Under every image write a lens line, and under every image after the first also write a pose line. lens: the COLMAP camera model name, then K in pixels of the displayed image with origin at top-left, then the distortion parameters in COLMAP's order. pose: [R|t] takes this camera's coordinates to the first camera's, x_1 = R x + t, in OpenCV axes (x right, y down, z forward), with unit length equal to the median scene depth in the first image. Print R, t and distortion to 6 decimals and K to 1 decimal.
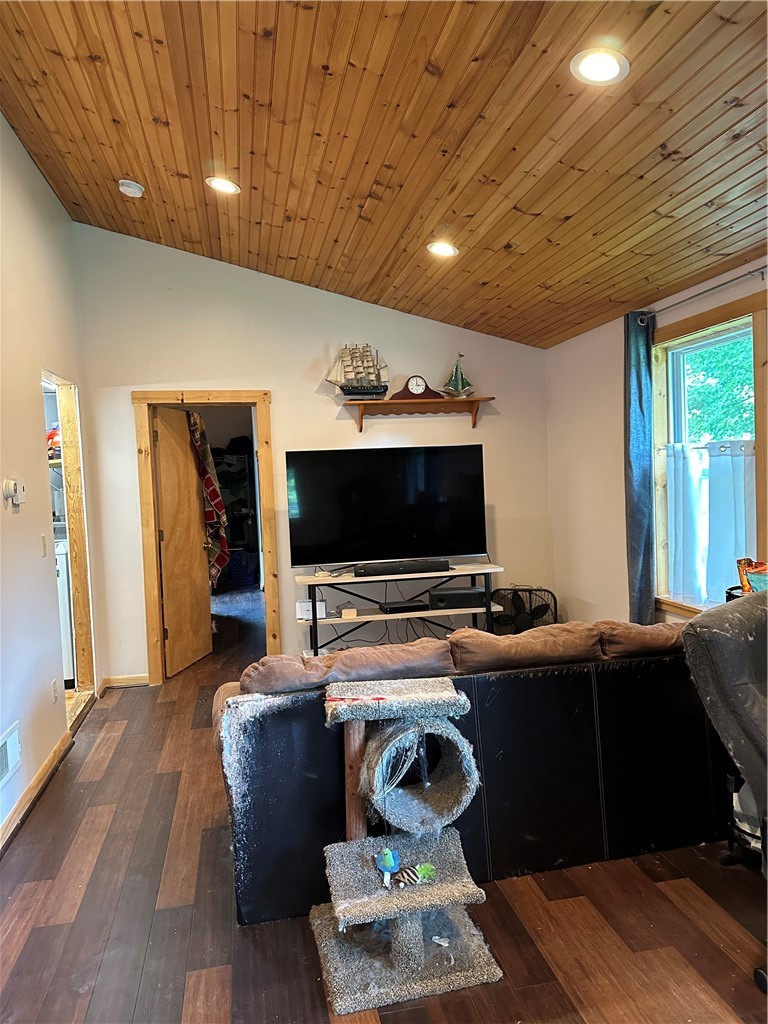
lens RADIAL K [[706.1, 0, 384.0], [0, 706.1, 512.0], [0, 0, 1]] dist [0.059974, -0.091308]
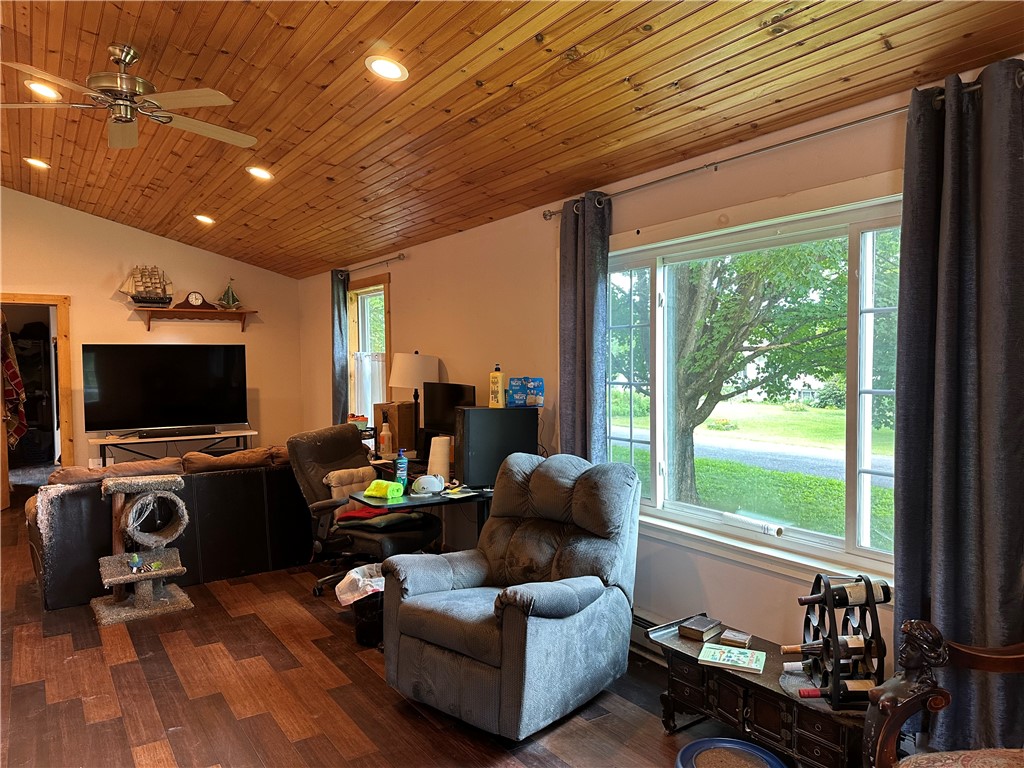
lens RADIAL K [[706.1, 0, 514.2], [0, 706.1, 391.3], [0, 0, 1]] dist [0.059974, -0.091308]
pose [[0.919531, 0.017692, 0.392620, 0.094499], [-0.010987, 0.999753, -0.019318, 0.022356], [-0.392865, 0.013449, 0.919498, -0.626894]]
